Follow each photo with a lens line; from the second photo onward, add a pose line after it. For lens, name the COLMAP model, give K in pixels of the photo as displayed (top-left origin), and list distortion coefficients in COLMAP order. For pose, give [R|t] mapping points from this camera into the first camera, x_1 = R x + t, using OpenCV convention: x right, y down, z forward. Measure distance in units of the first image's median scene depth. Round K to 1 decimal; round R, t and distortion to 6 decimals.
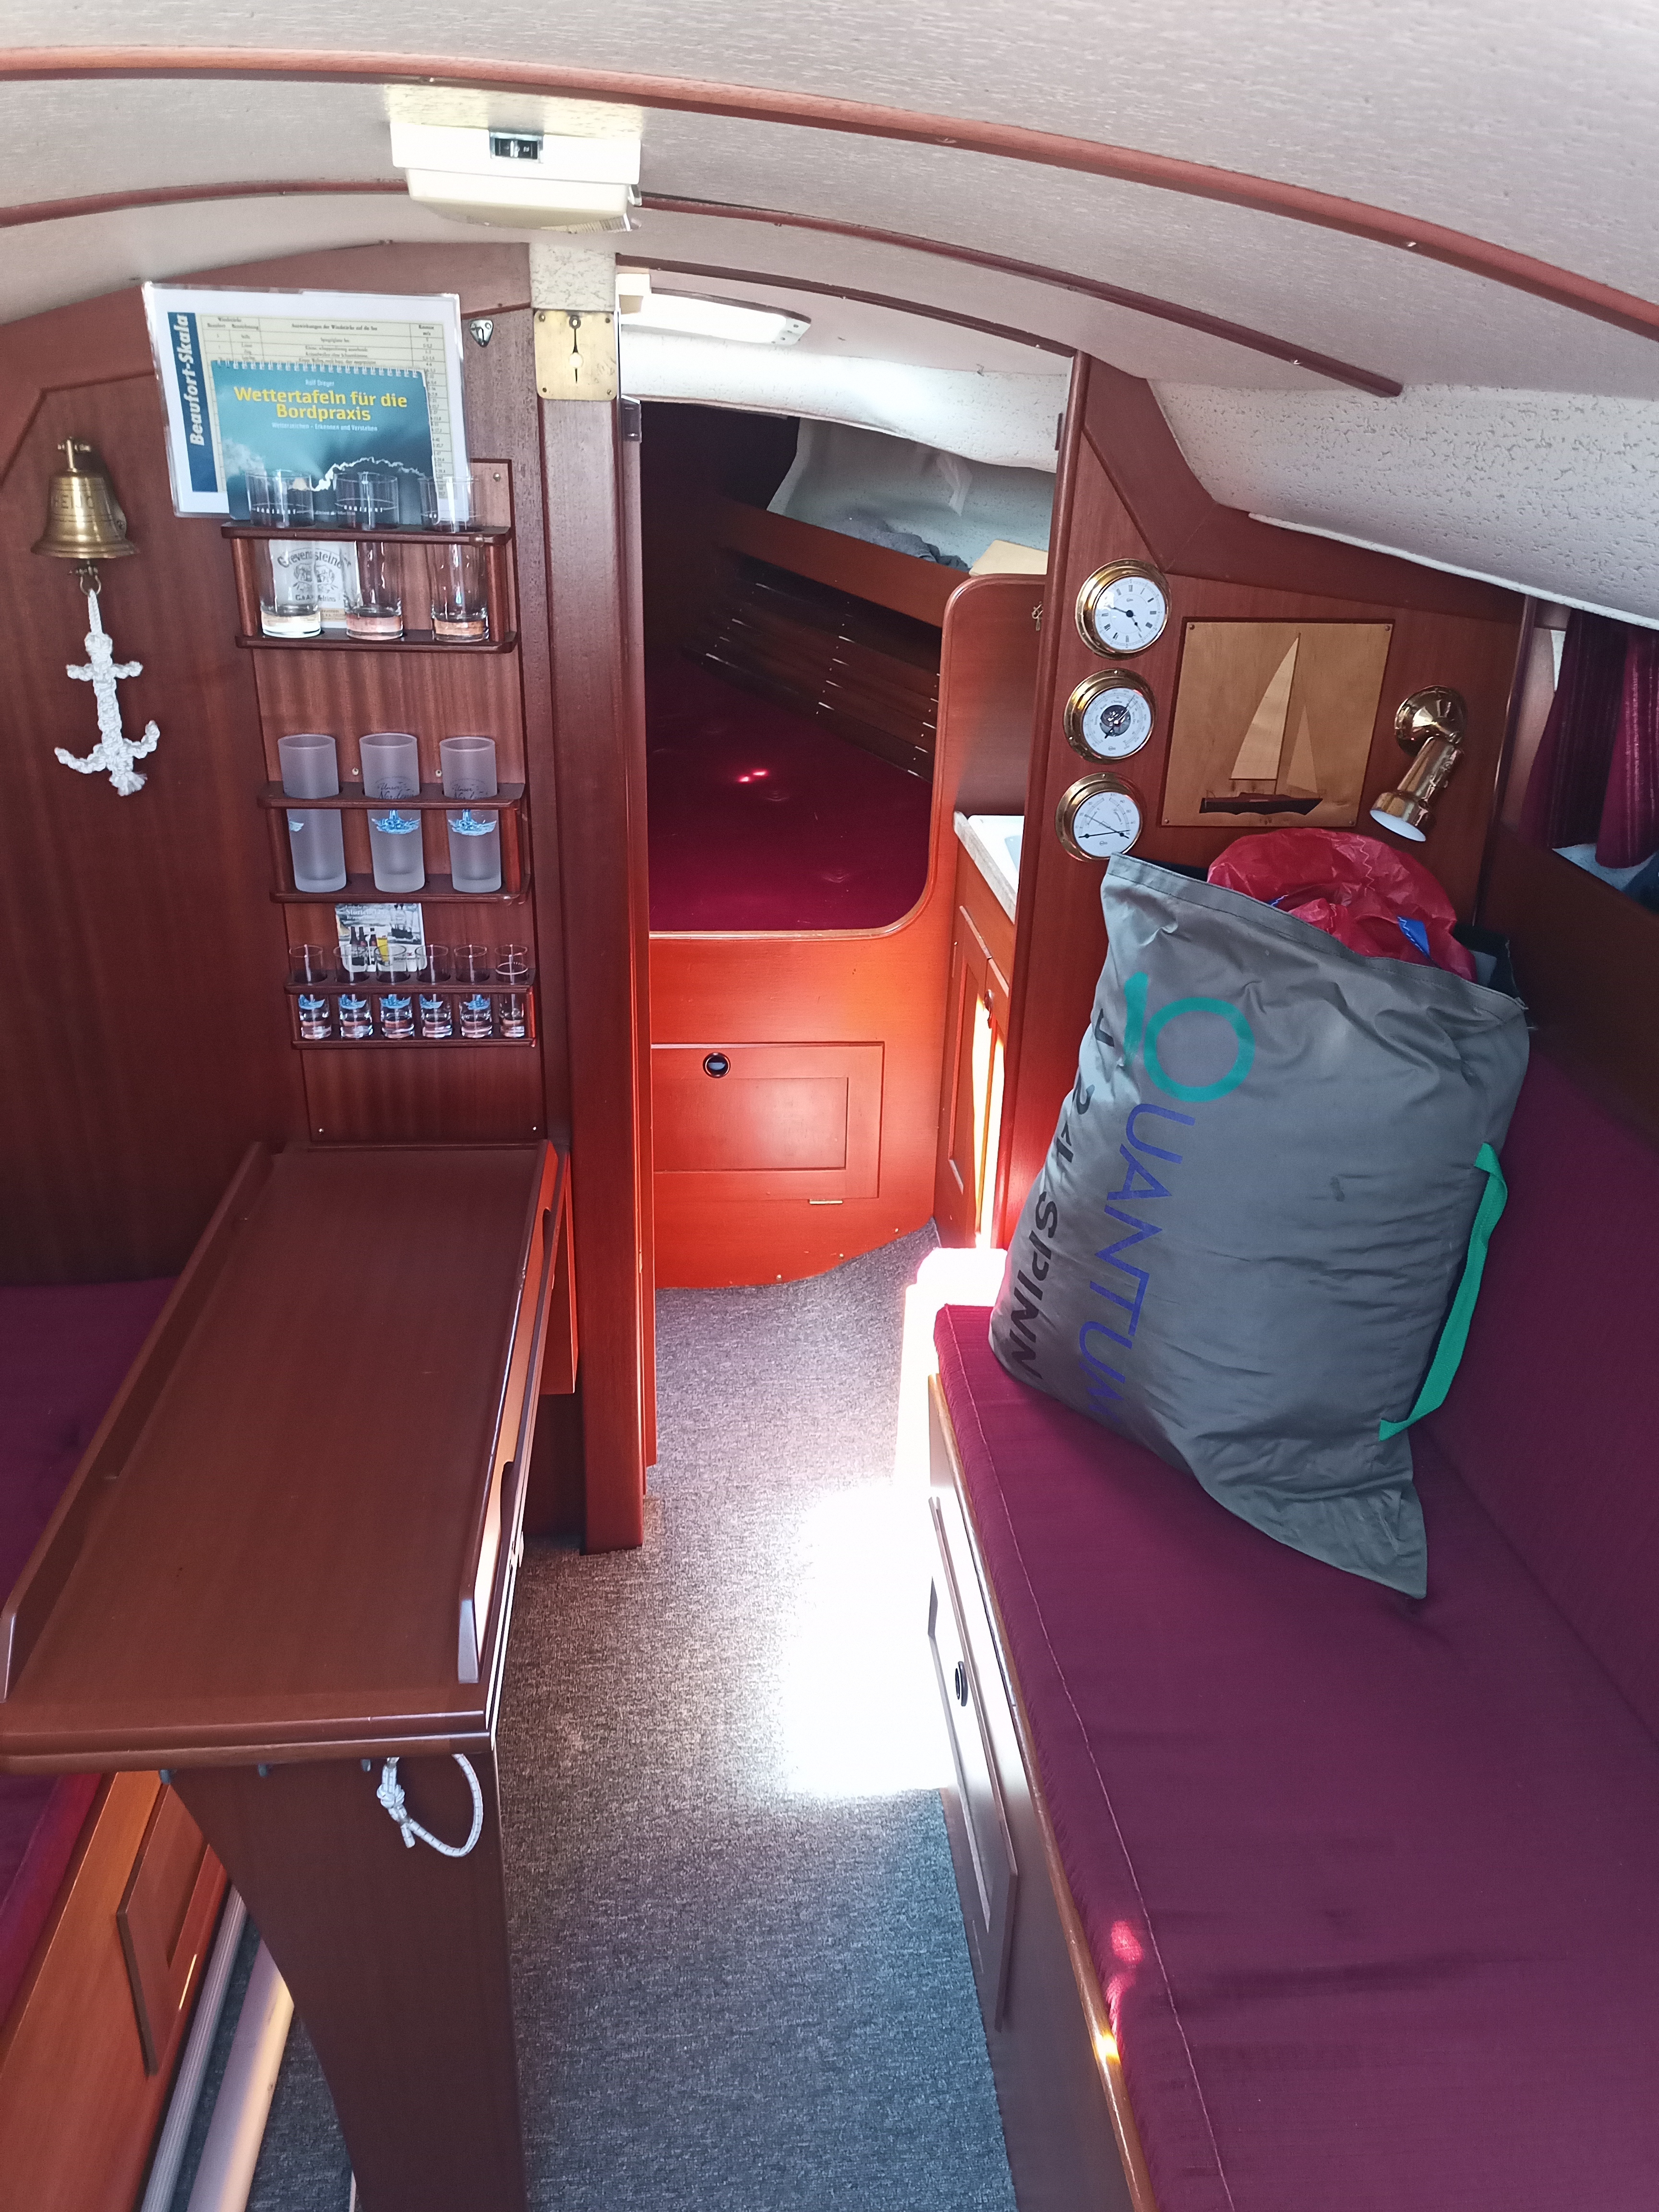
lens RADIAL K [[1605.9, 0, 817.2], [0, 1605.9, 1062.9], [0, 0, 1]] dist [0.059049, -0.056253]
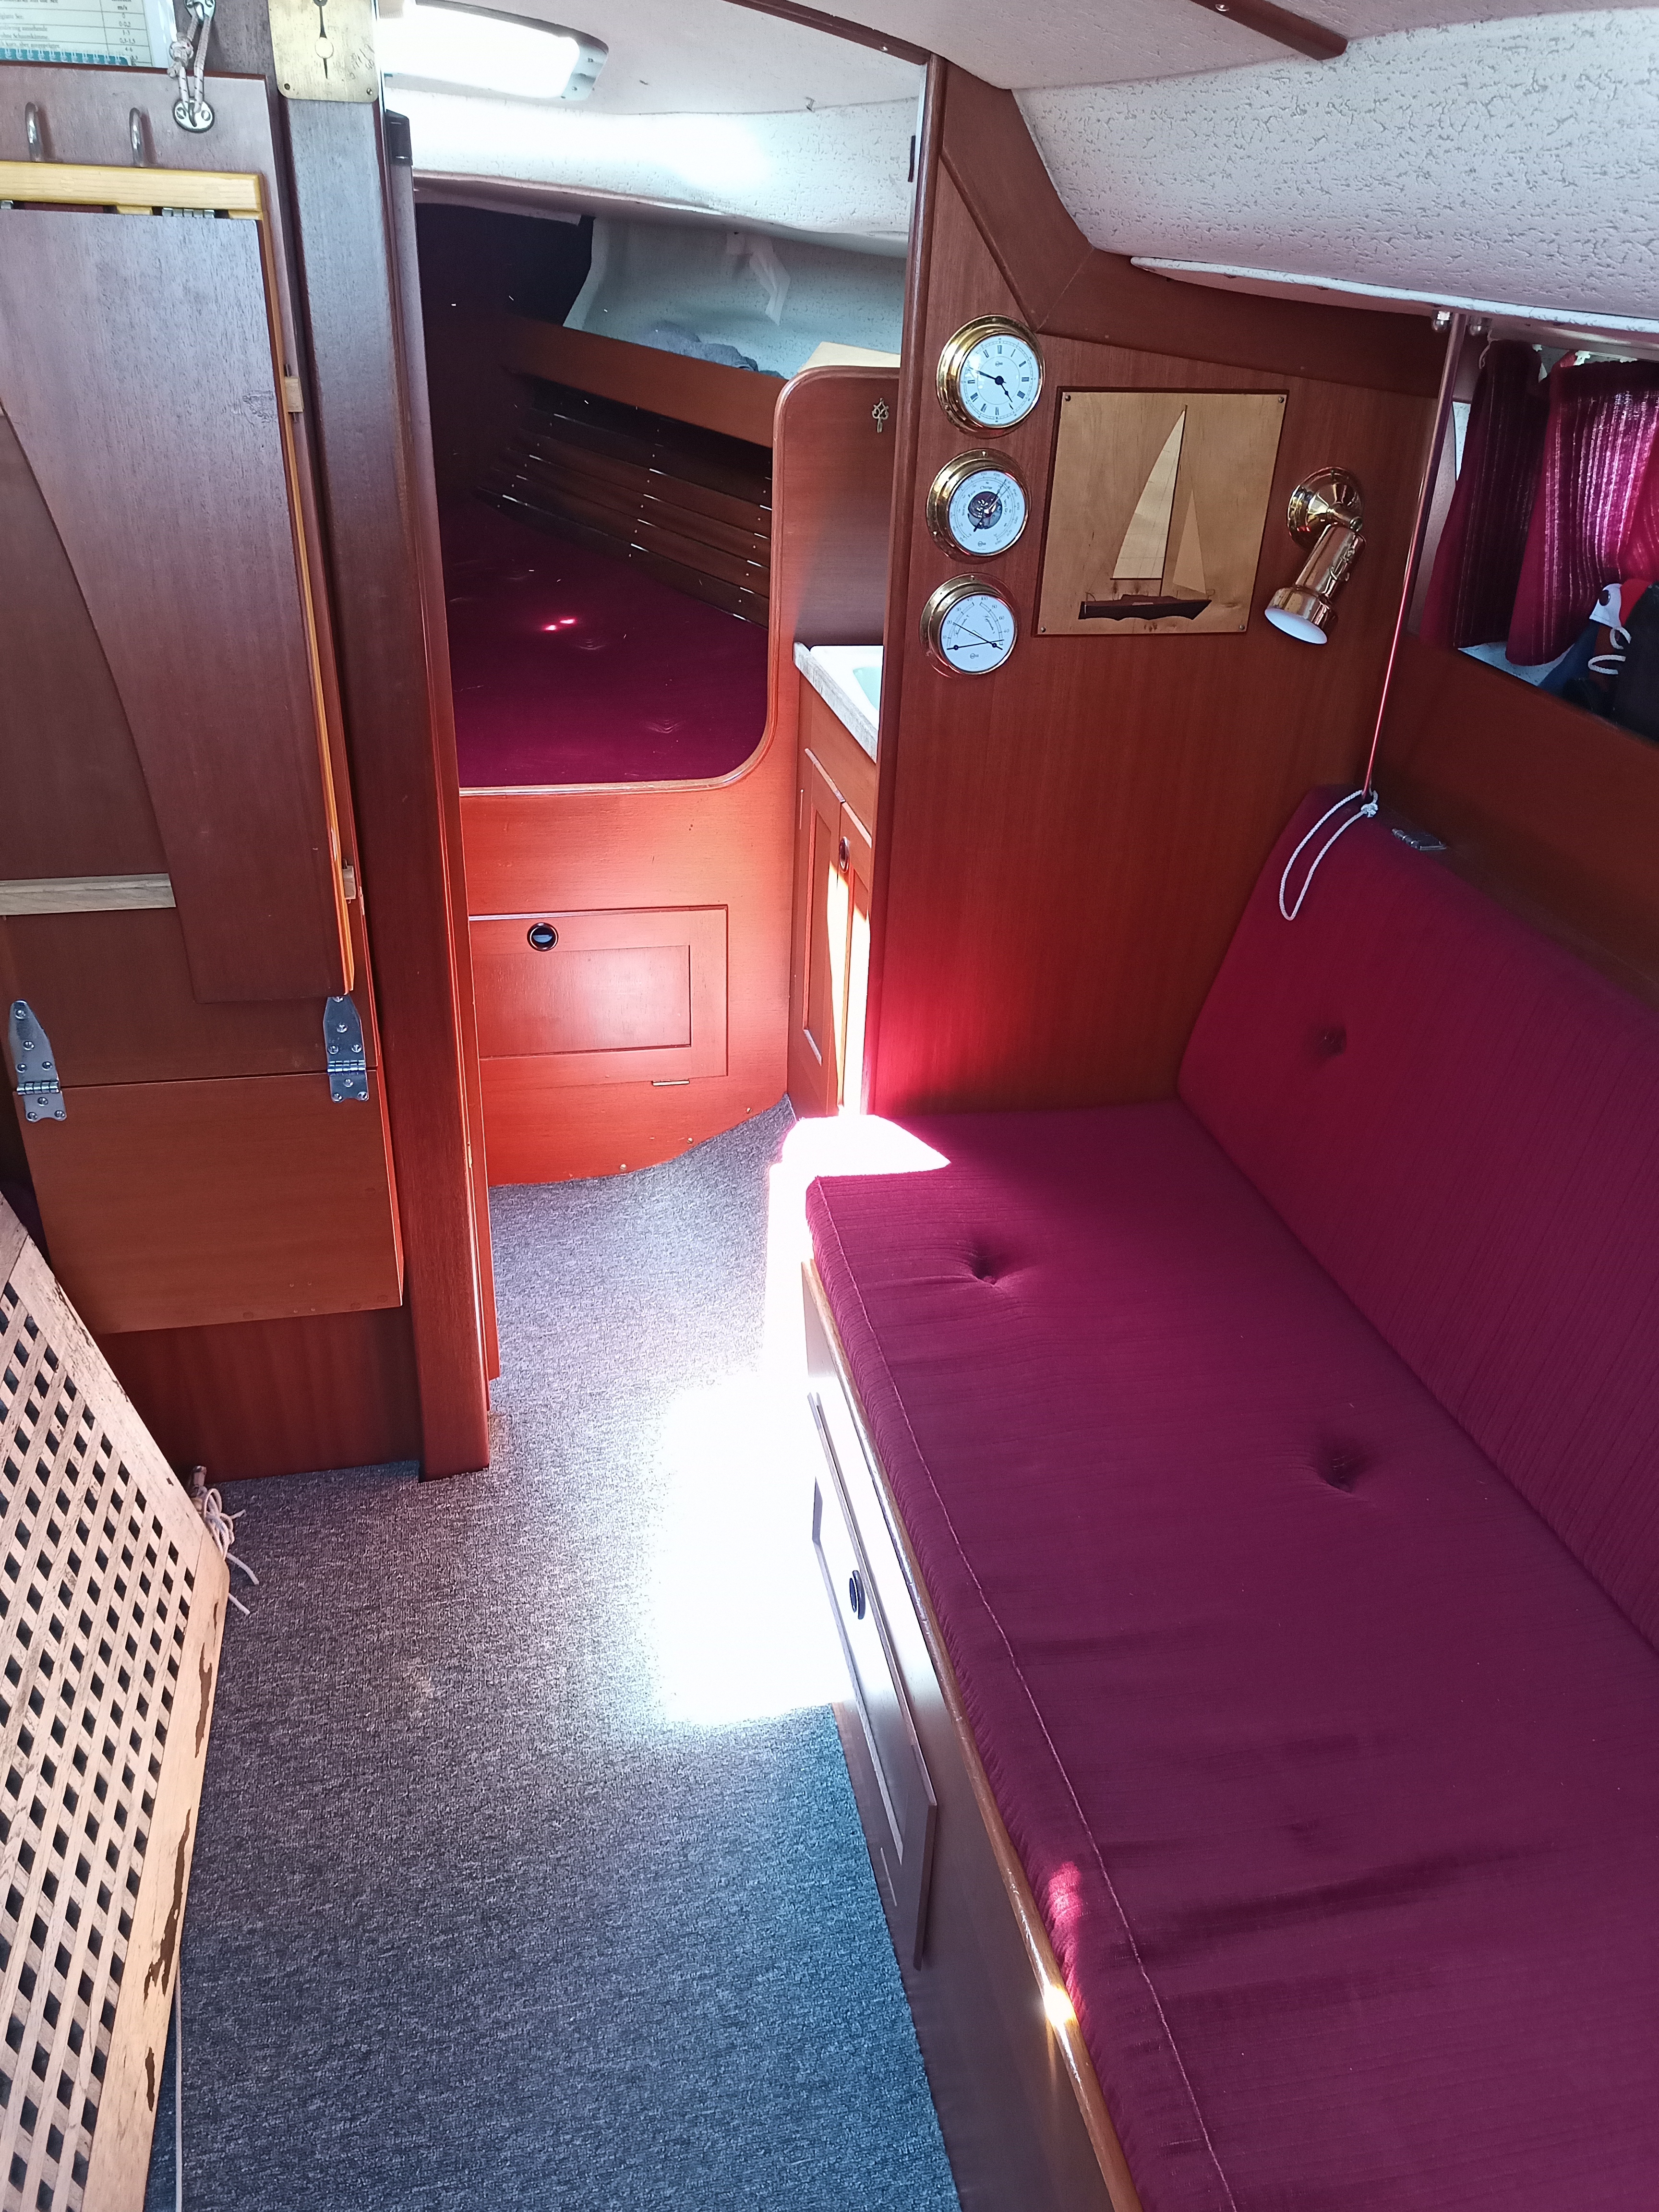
lens RADIAL K [[1605.9, 0, 817.4], [0, 1605.9, 1059.1], [0, 0, 1]] dist [0.059049, -0.056253]
pose [[0.992991, -0.048725, 0.107677, -0.015717], [0.041550, 0.996826, 0.067907, 0.022903], [-0.110644, -0.062957, 0.991864, 0.126211]]
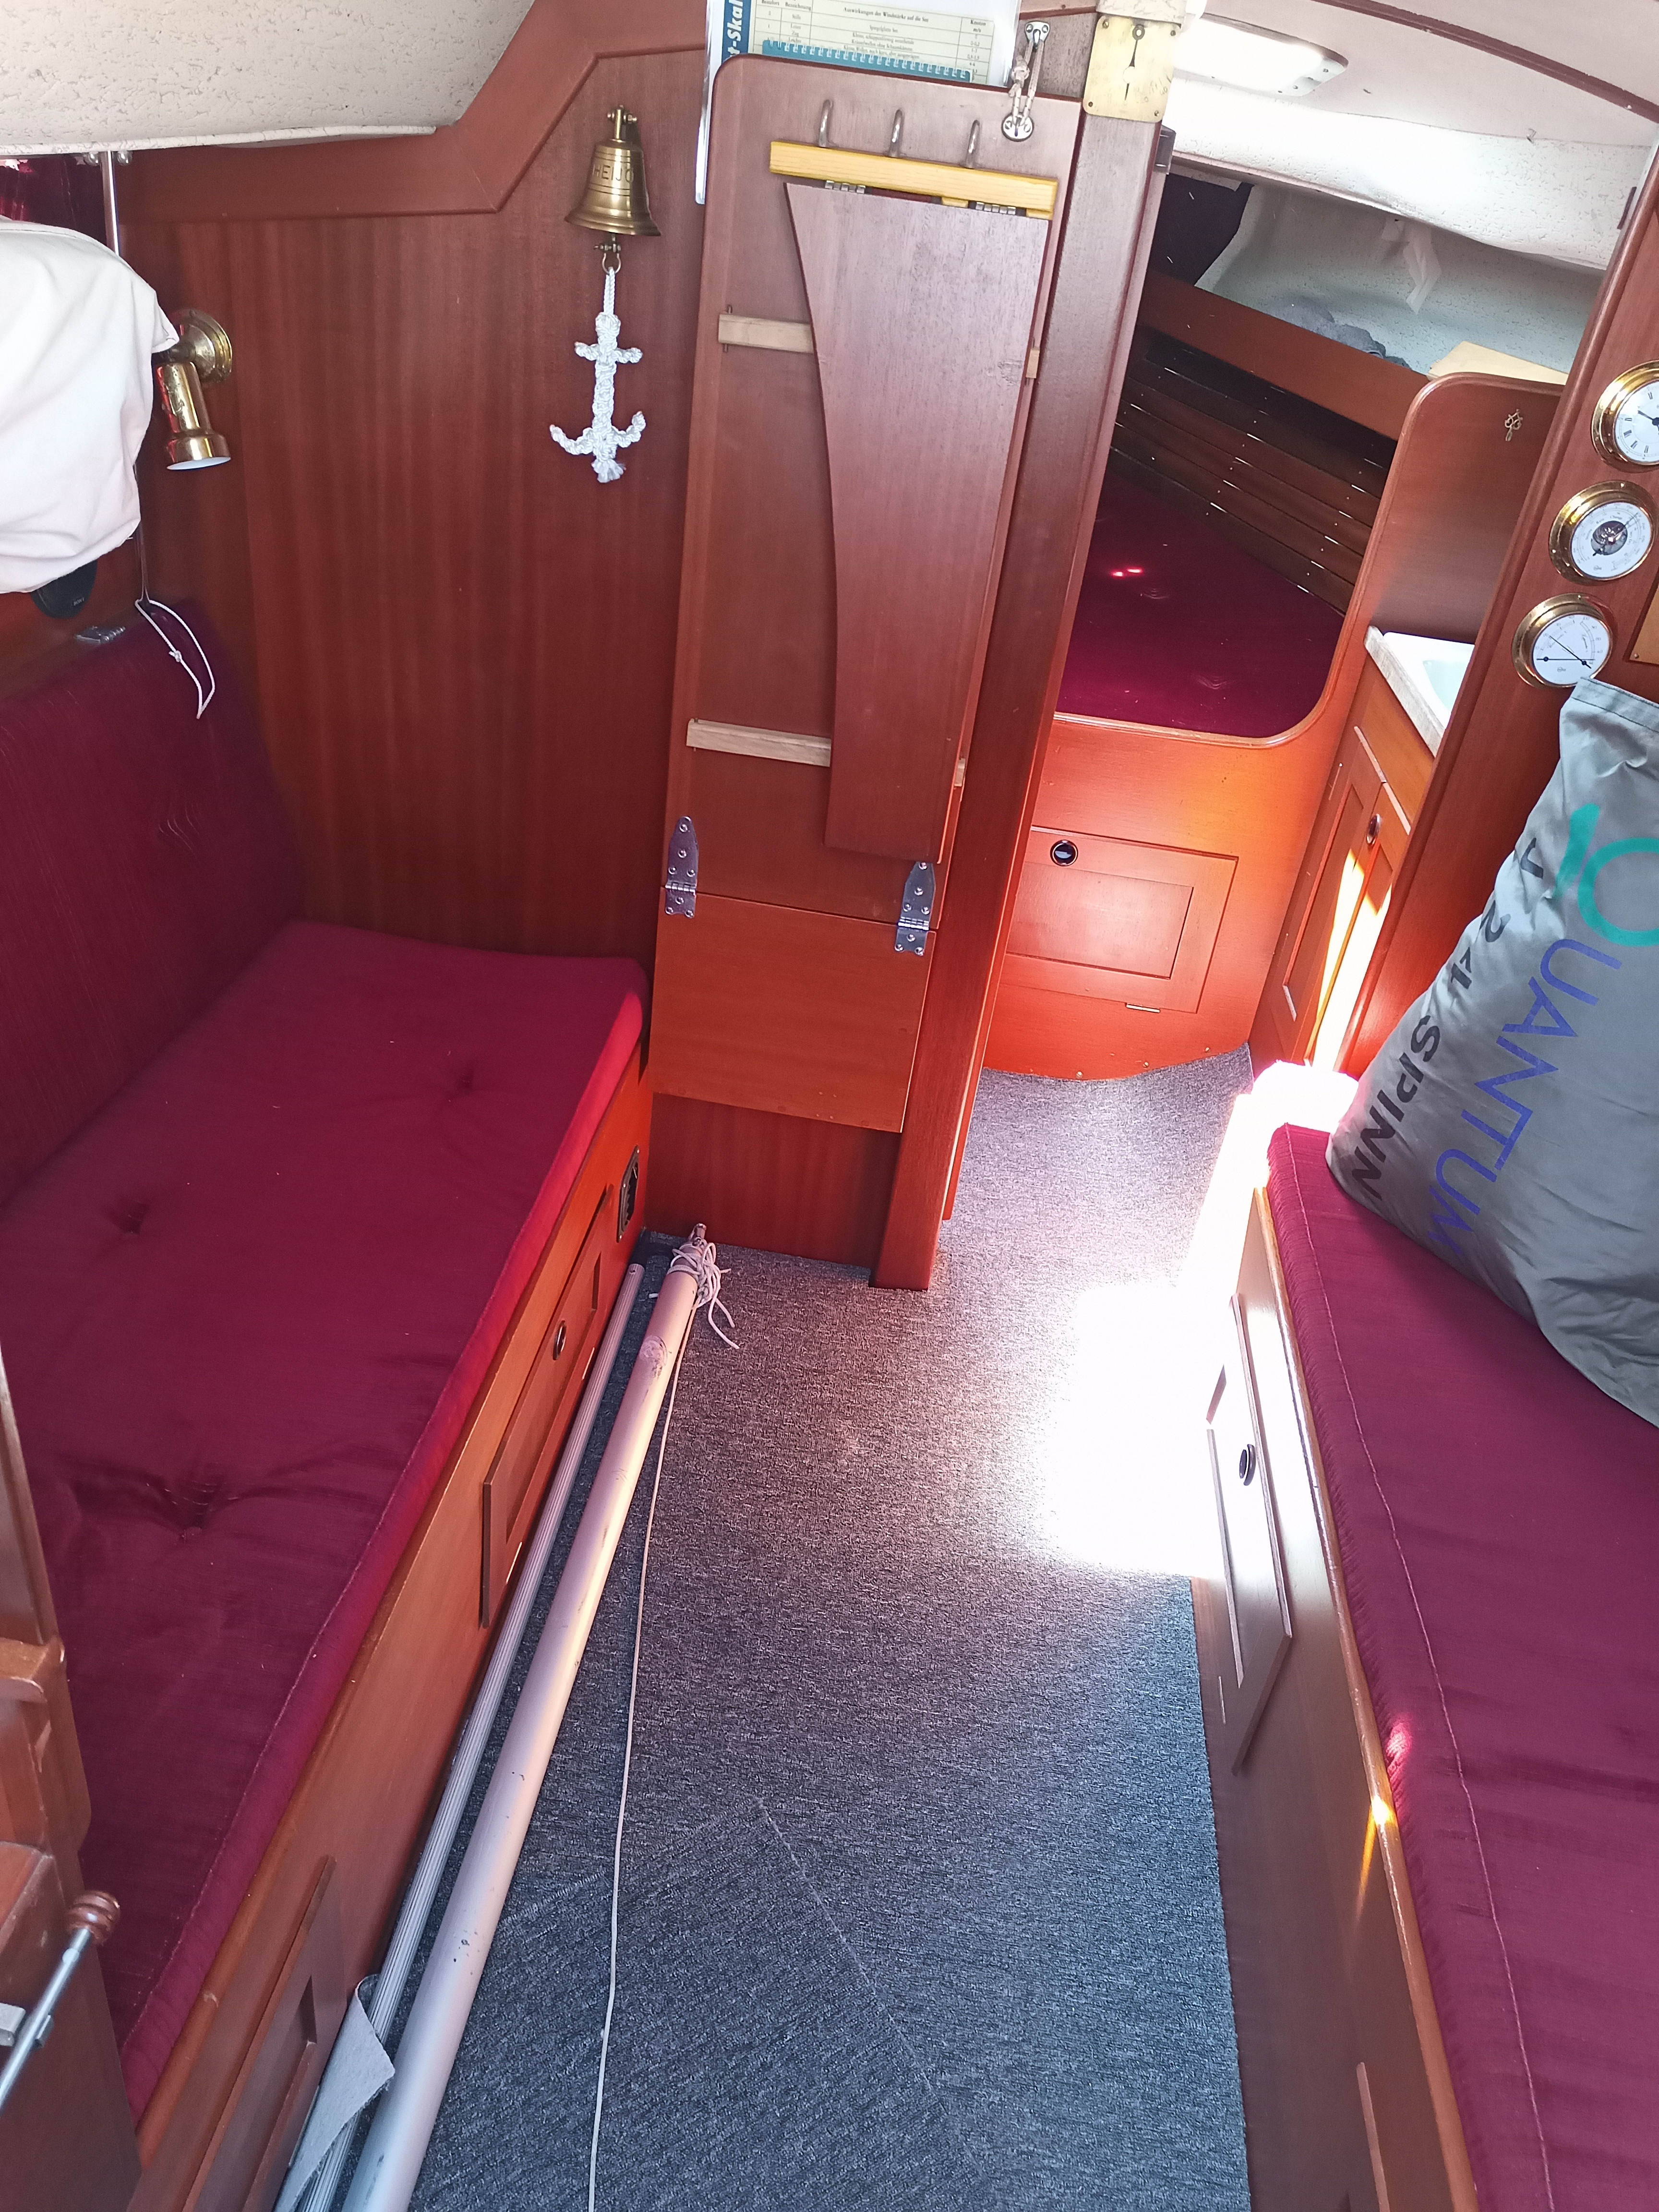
lens RADIAL K [[1605.9, 0, 815.3], [0, 1605.9, 1066.9], [0, 0, 1]] dist [0.059049, -0.056253]
pose [[0.974977, 0.180348, -0.129982, -0.092255], [-0.164274, 0.978419, 0.125343, 0.049142], [0.149782, -0.100853, 0.983562, -0.035549]]
